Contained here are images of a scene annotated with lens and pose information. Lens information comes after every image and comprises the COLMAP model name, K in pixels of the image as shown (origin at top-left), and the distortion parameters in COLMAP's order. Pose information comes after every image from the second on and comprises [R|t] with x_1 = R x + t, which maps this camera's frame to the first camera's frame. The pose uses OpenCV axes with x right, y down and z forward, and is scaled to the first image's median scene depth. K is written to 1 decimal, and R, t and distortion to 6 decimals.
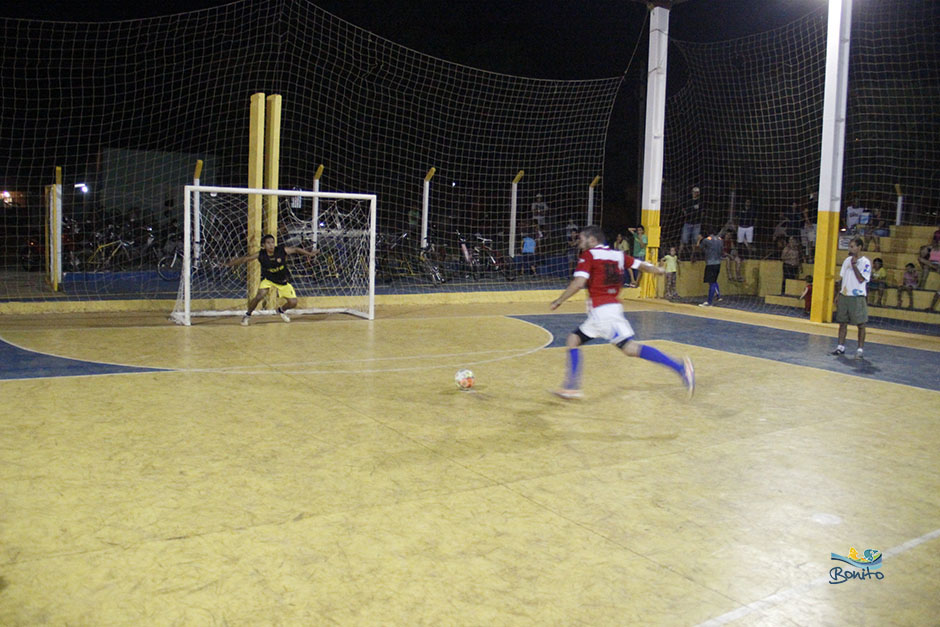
lens RADIAL K [[778.4, 0, 471.8], [0, 778.4, 292.5], [0, 0, 1]] dist [-0.179735, 0.146079]
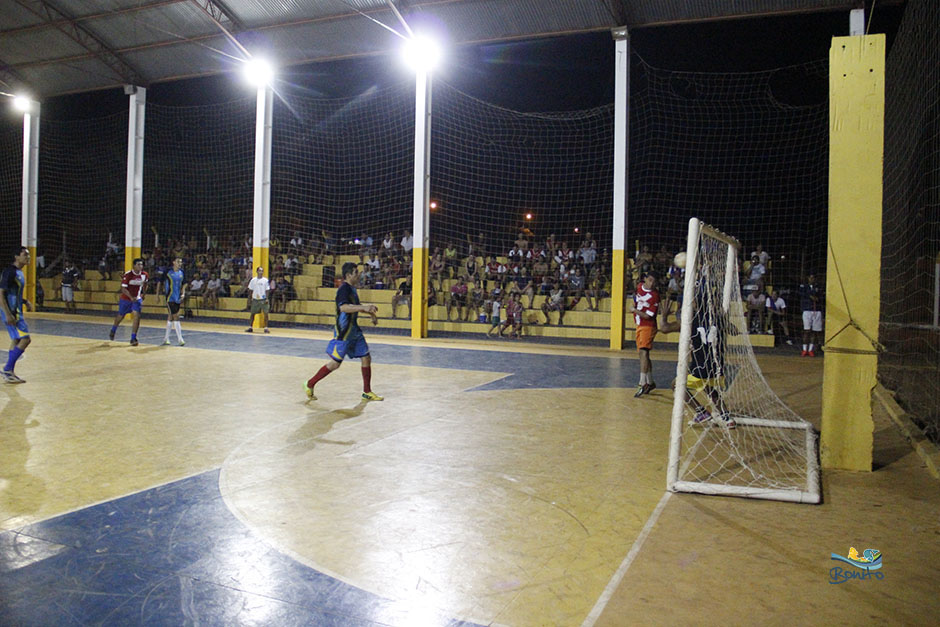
lens RADIAL K [[777.0, 0, 468.4], [0, 777.0, 294.1], [0, 0, 1]] dist [-0.191657, 0.157093]
pose [[0.831243, -0.031319, 0.555027, 0.408595], [0.050911, 0.998505, -0.019905, 0.092524], [-0.553573, 0.044803, 0.831594, -1.044183]]
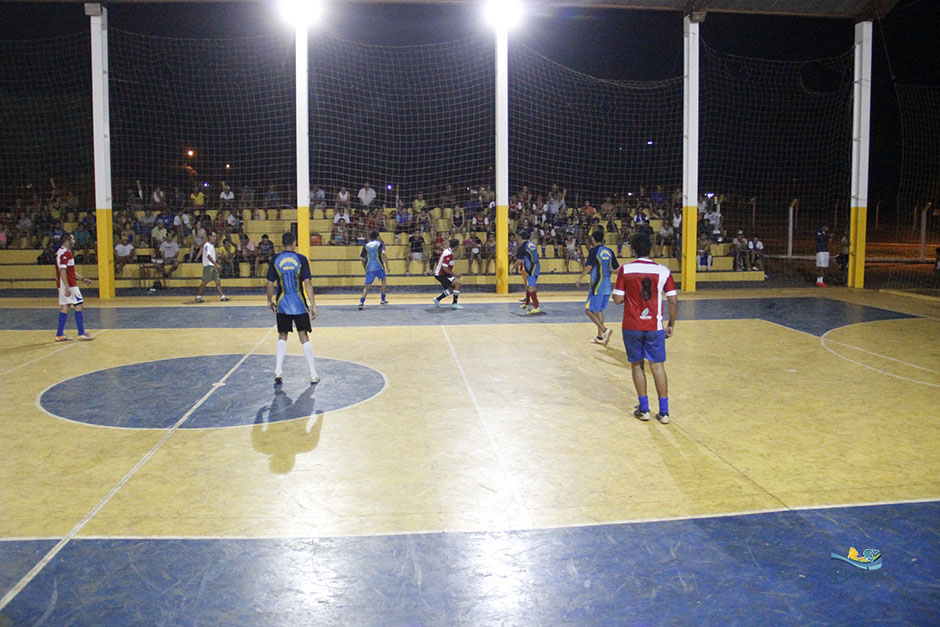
lens RADIAL K [[778.4, 0, 471.8], [0, 778.4, 292.5], [0, 0, 1]] dist [-0.179735, 0.146079]
pose [[0.459671, -0.127193, 0.878934, -0.191260], [0.088501, 0.991325, 0.097172, -0.008565], [-0.883668, 0.033119, 0.466940, -0.436932]]
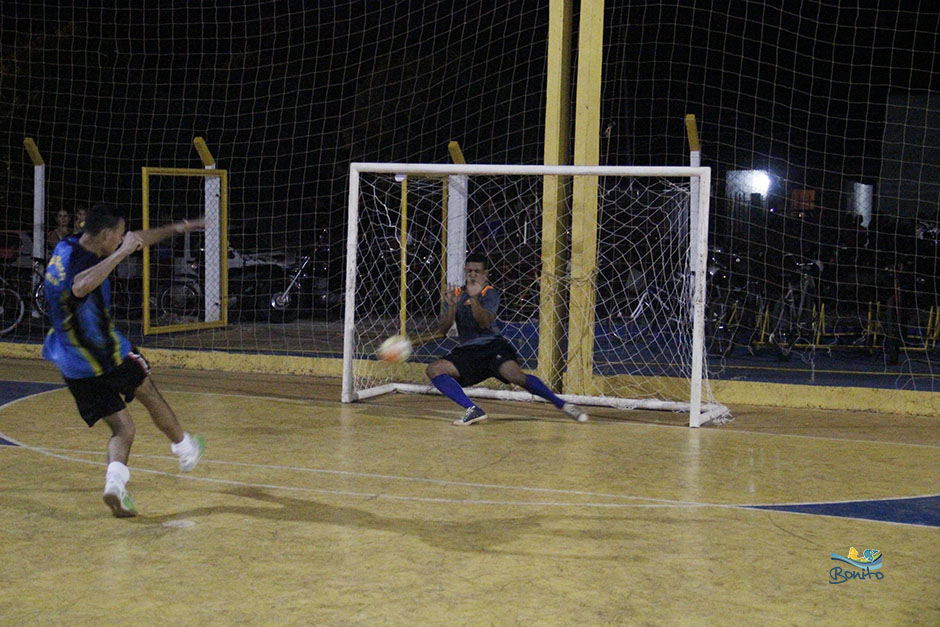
lens RADIAL K [[1600.4, 0, 470.0], [0, 1600.4, 313.5], [0, 0, 1]] dist [0.203349, -0.009711]
pose [[0.604241, 0.023368, -0.796459, 0.544141], [-0.068564, 0.997387, -0.022753, -0.003098], [0.793846, 0.068357, 0.604264, 0.273271]]
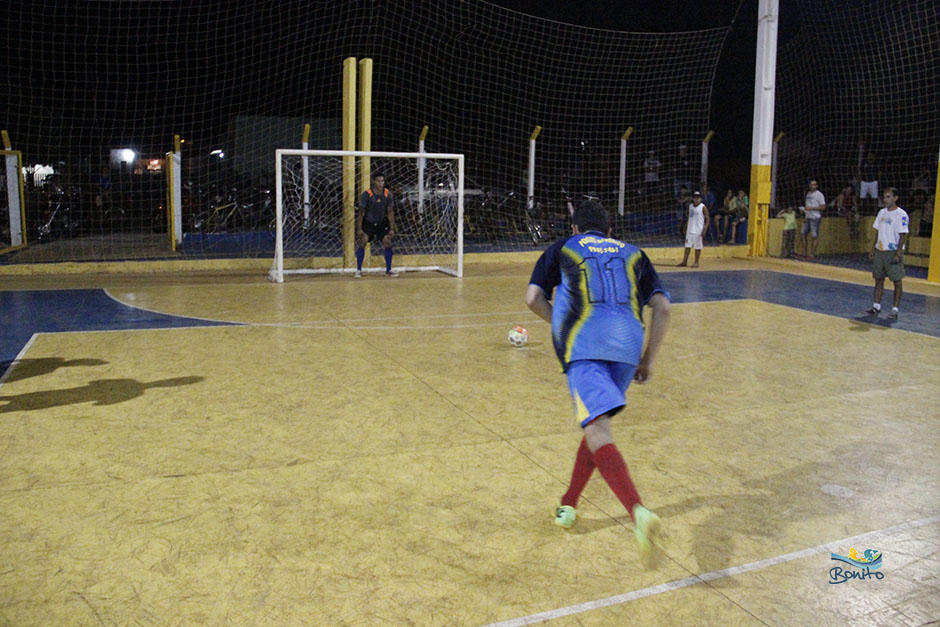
lens RADIAL K [[773.6, 0, 468.4], [0, 773.6, 281.4], [0, 0, 1]] dist [-0.176233, 0.132165]
pose [[0.983646, 0.004218, -0.180063, 0.060267], [0.002758, 0.999256, 0.038474, 0.001199], [0.180092, -0.038342, 0.982902, 0.005314]]
